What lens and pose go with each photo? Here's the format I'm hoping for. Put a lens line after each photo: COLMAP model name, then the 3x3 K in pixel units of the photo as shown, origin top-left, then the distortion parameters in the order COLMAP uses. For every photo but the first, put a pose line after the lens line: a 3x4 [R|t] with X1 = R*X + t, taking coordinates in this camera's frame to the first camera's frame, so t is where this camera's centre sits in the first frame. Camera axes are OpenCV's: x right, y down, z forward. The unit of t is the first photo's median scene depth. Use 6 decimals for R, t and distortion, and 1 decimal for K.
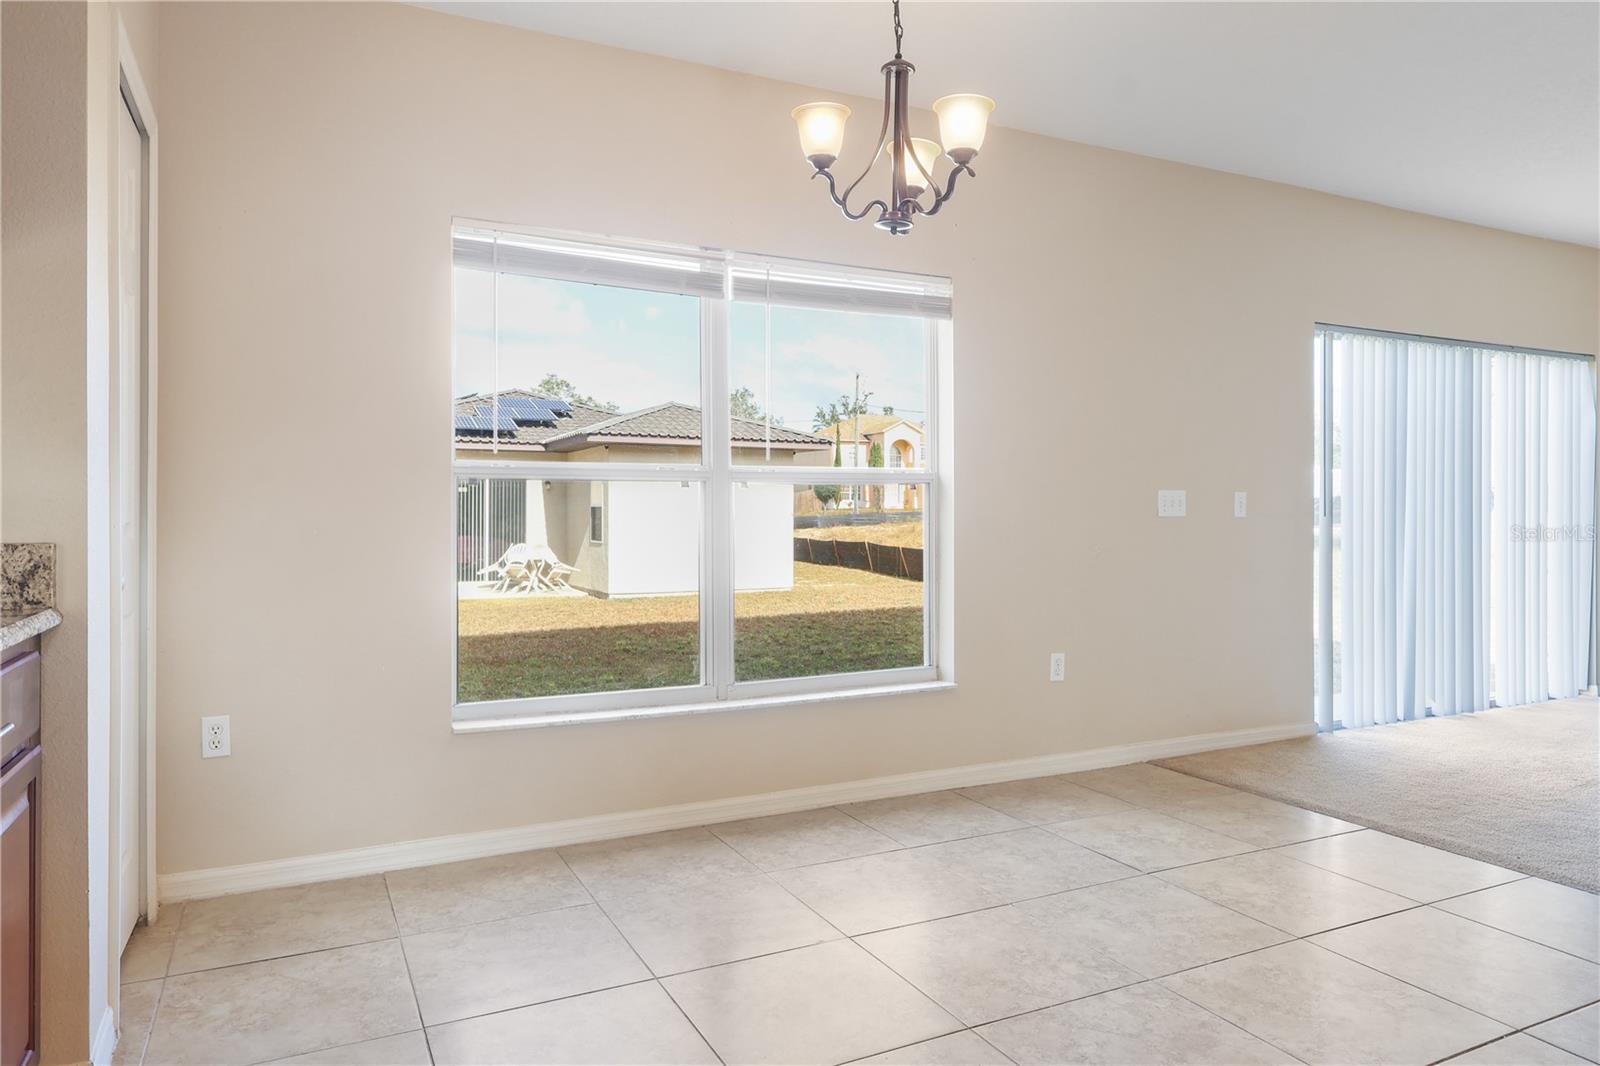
lens RADIAL K [[1030.2, 0, 802.6], [0, 1030.2, 528.7], [0, 0, 1]] dist [-0.003089, -0.000502]
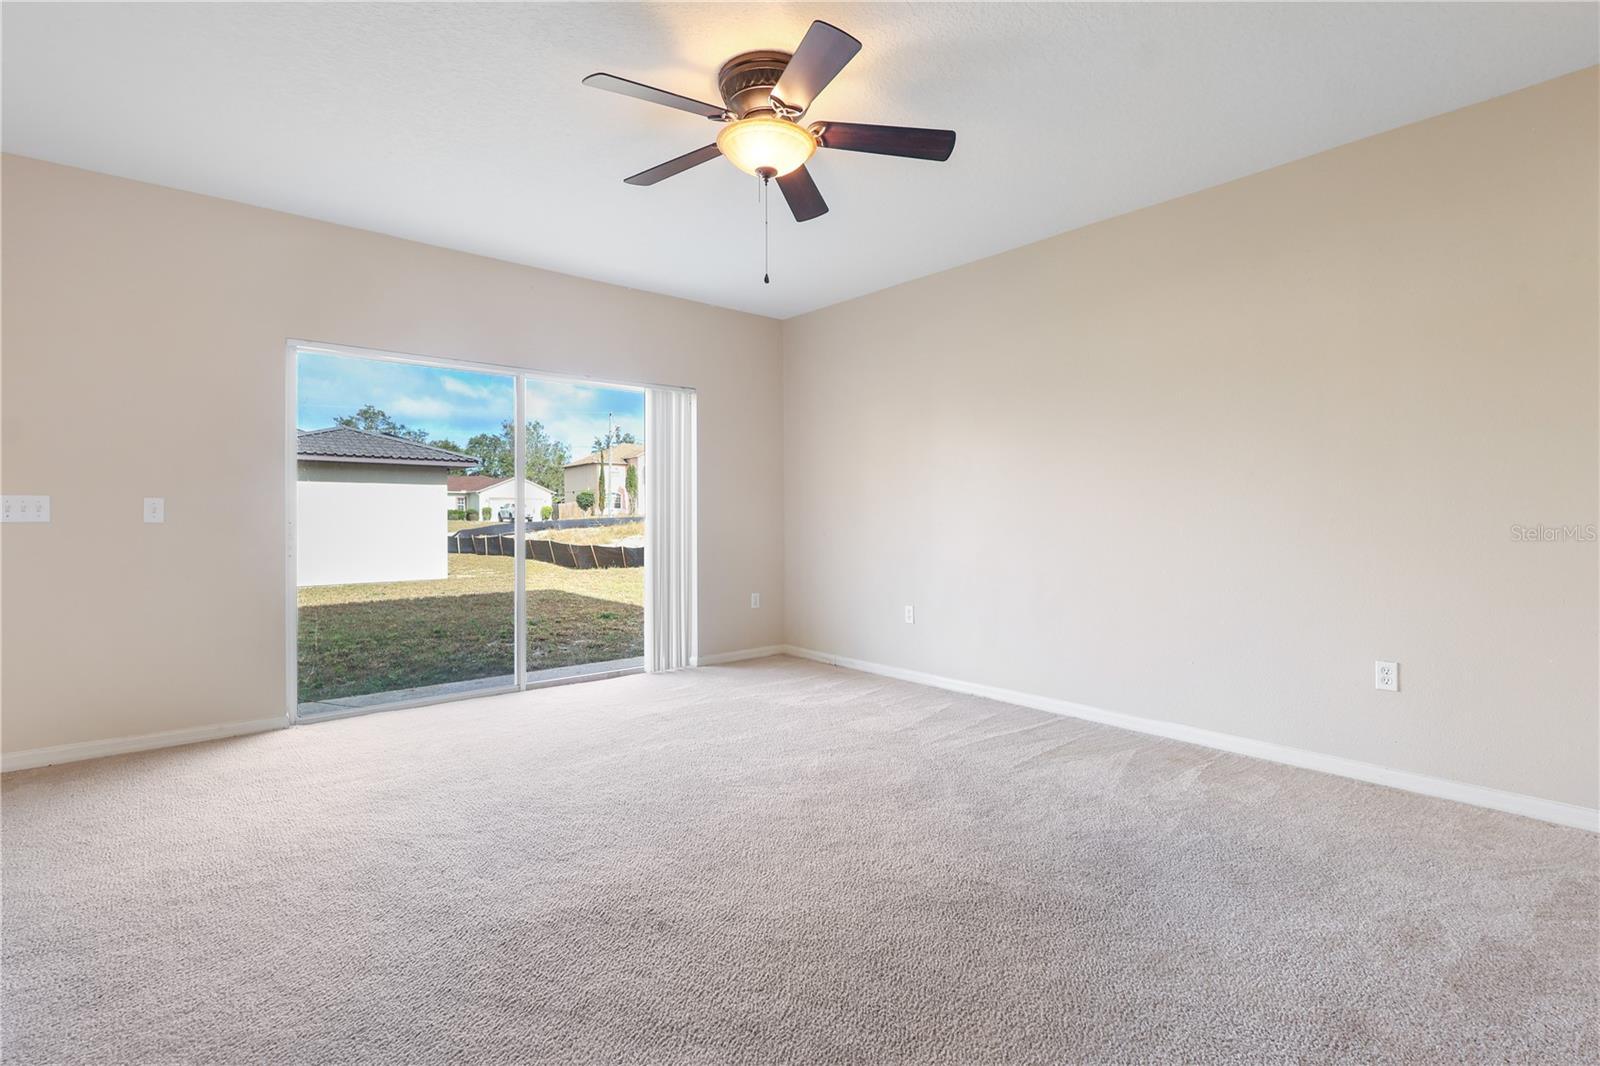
lens RADIAL K [[743.8, 0, 805.6], [0, 743.8, 524.9], [0, 0, 1]] dist [-0.005803, 0.001652]
pose [[0.979766, 0.000984, 0.200145, 0.101490], [0.000193, 0.999983, -0.005862, -0.000584], [-0.200147, 0.005782, 0.979749, 0.019363]]
